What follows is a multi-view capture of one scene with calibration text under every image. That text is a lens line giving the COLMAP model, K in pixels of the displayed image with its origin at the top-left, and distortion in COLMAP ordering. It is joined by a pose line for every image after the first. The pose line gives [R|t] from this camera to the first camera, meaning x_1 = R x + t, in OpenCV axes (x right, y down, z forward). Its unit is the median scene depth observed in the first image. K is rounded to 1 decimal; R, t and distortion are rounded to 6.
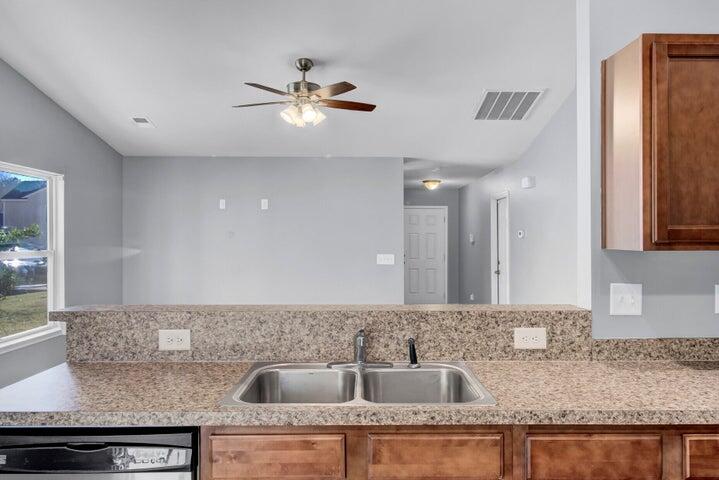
lens RADIAL K [[529.8, 0, 360.6], [0, 529.8, 234.5], [0, 0, 1]] dist [0.010333, -0.011740]
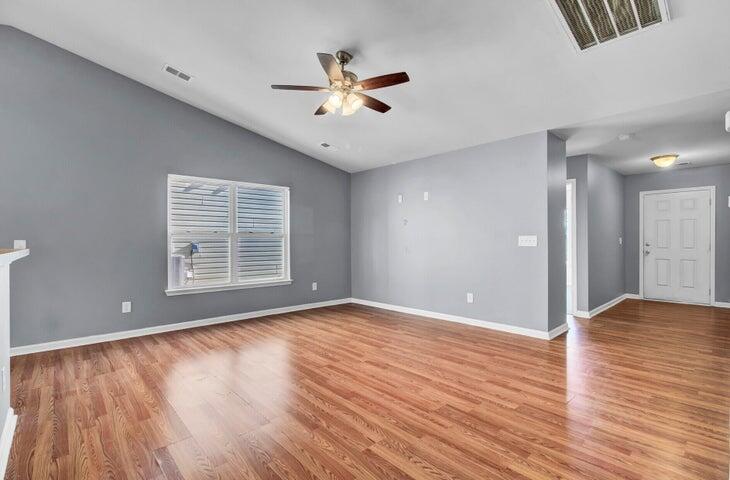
lens RADIAL K [[339.4, 0, 366.4], [0, 339.4, 244.7], [0, 0, 1]] dist [-0.009309, 0.005678]
pose [[0.674938, 0.006040, -0.737850, 0.960042], [0.011158, 0.999769, 0.018391, 0.123332], [0.737790, -0.020645, 0.674714, 1.170386]]
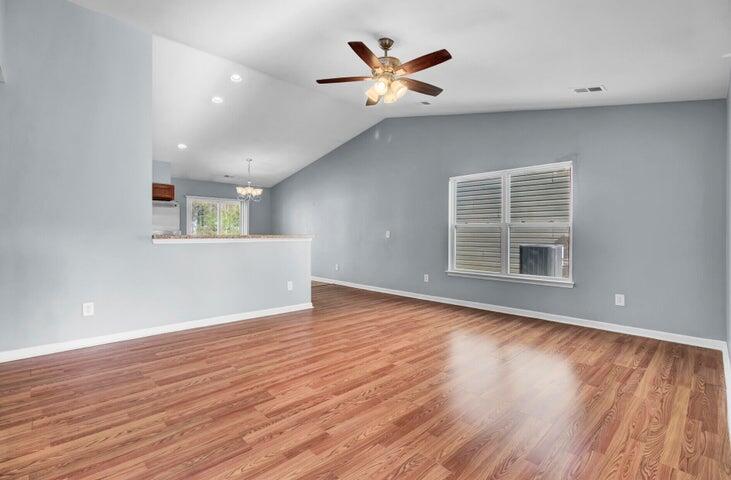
lens RADIAL K [[339.9, 0, 370.4], [0, 339.9, 237.7], [0, 0, 1]] dist [-0.009309, 0.005678]
pose [[-0.719248, 0.008196, -0.694705, 0.849560], [0.006338, 0.999966, 0.005235, 0.154968], [0.694724, -0.000638, -0.719276, 3.132529]]
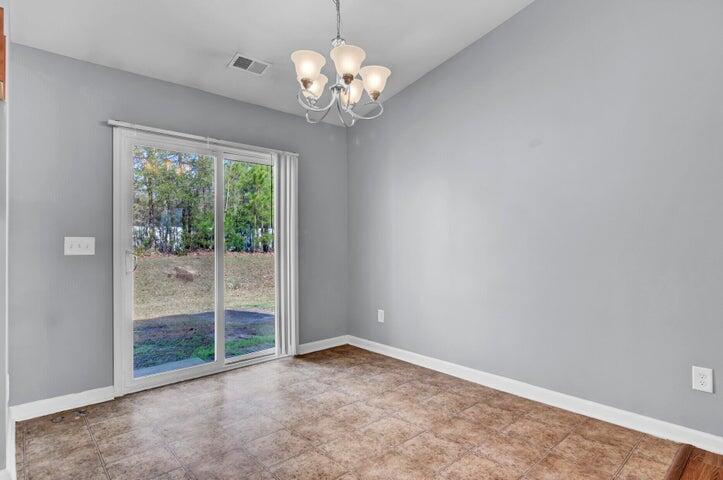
lens RADIAL K [[381.6, 0, 366.9], [0, 381.6, 233.4], [0, 0, 1]] dist [0.003000, -0.002405]
pose [[-0.743988, -0.010967, -0.668103, -0.096243], [0.012615, 0.999457, -0.030455, 0.123842], [0.668074, -0.031086, -0.743445, 0.487155]]
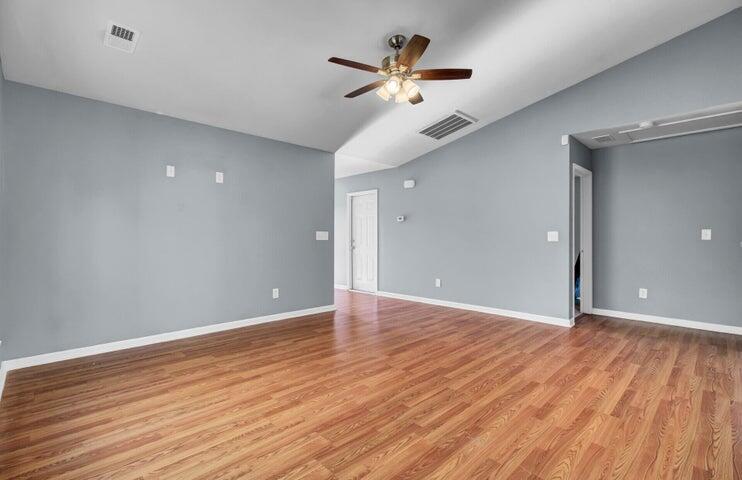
lens RADIAL K [[343.9, 0, 375.8], [0, 343.9, 236.7], [0, 0, 1]] dist [-0.002330, 0.004038]
pose [[0.717612, 0.001675, 0.696441, -1.304411], [-0.009912, 0.999920, 0.007808, 0.133548], [-0.696372, -0.012506, 0.717572, 1.131732]]
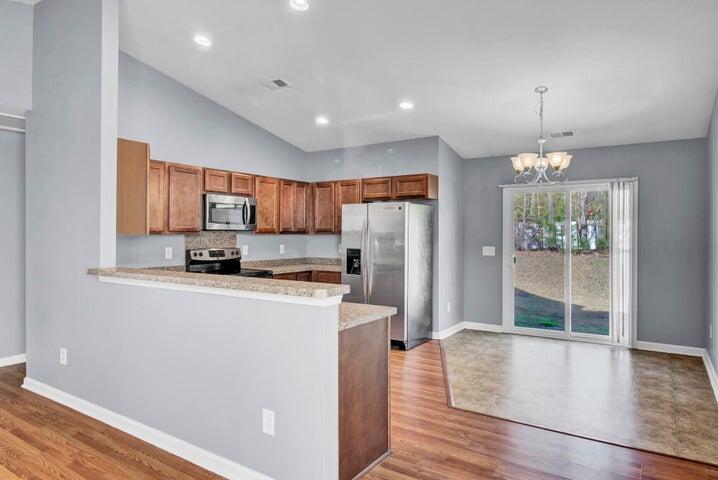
lens RADIAL K [[463.0, 0, 355.4], [0, 463.0, 236.6], [0, 0, 1]] dist [0.008651, -0.003884]
pose [[-0.827071, -0.004397, 0.562081, -1.219278], [-0.006154, 0.999980, -0.001233, 0.028088], [-0.562064, -0.004479, -0.827082, 1.914998]]
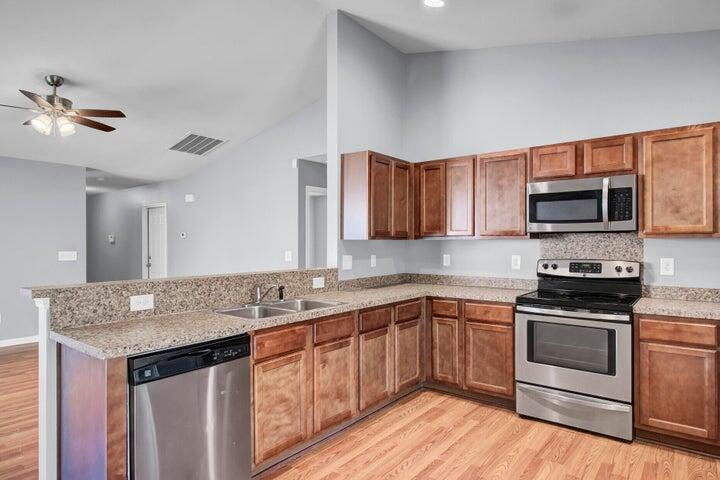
lens RADIAL K [[428.3, 0, 365.3], [0, 428.3, 241.9], [0, 0, 1]] dist [0.007008, -0.004014]
pose [[0.616880, 0.001053, 0.787057, -0.882793], [-0.006845, 0.999968, 0.004027, 0.028190], [-0.787028, -0.007871, 0.616867, -0.172393]]
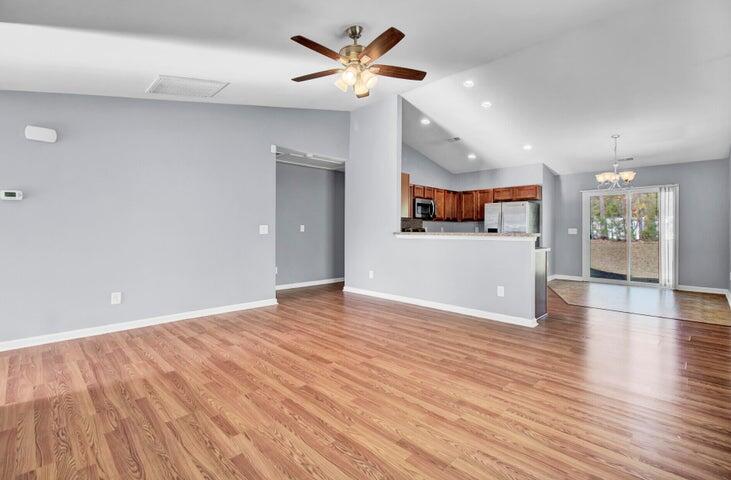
lens RADIAL K [[339.9, 0, 362.8], [0, 339.9, 231.2], [0, 0, 1]] dist [-0.009309, 0.005678]
pose [[-0.700173, -0.003227, 0.713966, -1.252891], [-0.009304, 0.999946, -0.004604, 0.151832], [-0.713913, -0.009866, -0.700165, 3.078512]]
